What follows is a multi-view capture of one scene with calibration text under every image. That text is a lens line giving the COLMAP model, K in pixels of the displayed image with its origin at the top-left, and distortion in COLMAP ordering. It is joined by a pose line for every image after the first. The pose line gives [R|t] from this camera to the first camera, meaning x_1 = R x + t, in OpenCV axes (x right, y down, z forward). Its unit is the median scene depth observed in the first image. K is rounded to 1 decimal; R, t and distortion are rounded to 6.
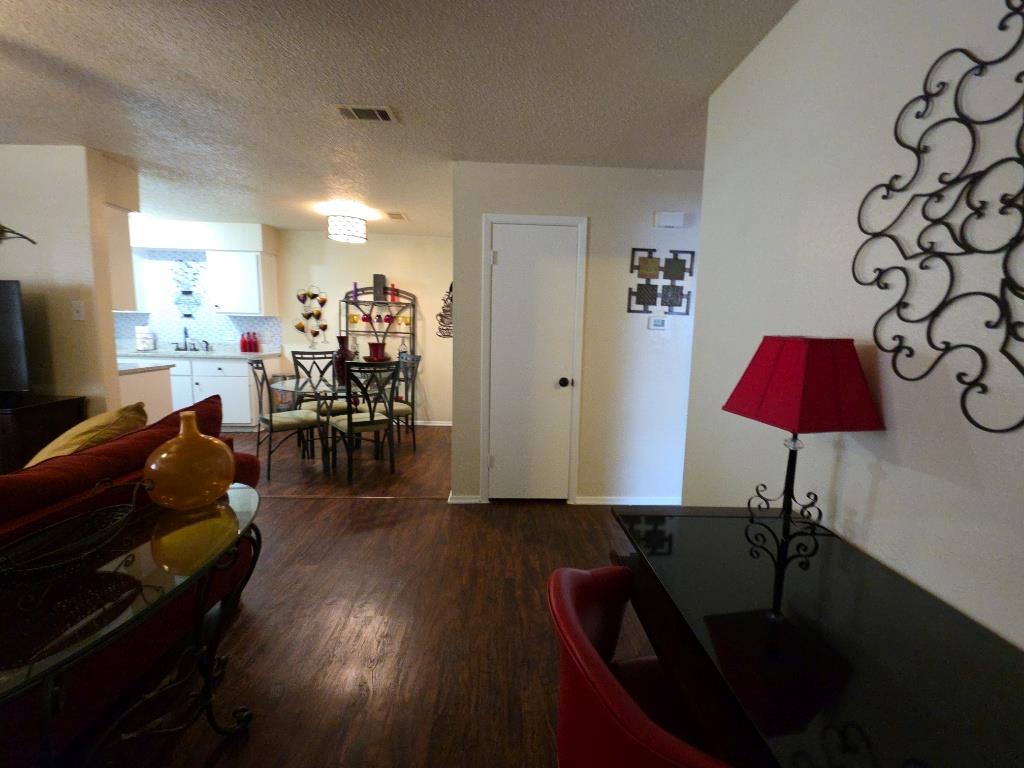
lens RADIAL K [[428.0, 0, 518.7], [0, 428.0, 378.1], [0, 0, 1]] dist [0.014027, -0.007646]
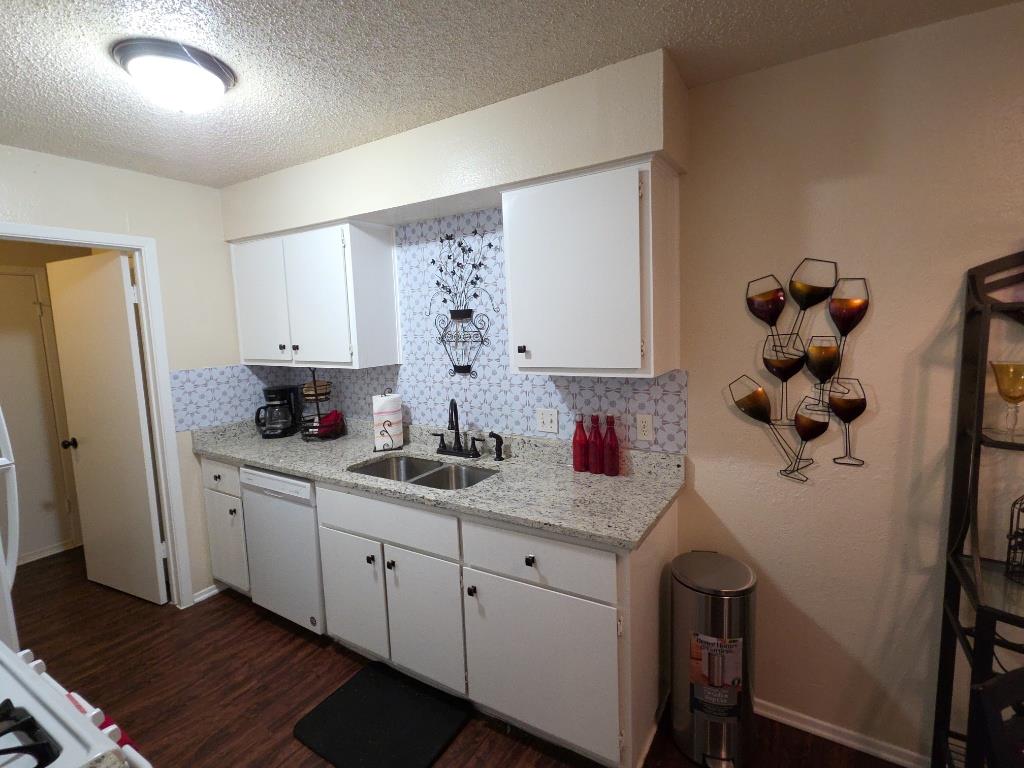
lens RADIAL K [[486.5, 0, 519.0], [0, 486.5, 375.3], [0, 0, 1]] dist [0.006119, -0.000615]
pose [[0.831996, 0.005802, -0.554751, -0.474284], [-0.011549, 0.999910, -0.006864, -0.139723], [0.554662, 0.012118, 0.831988, 0.655399]]
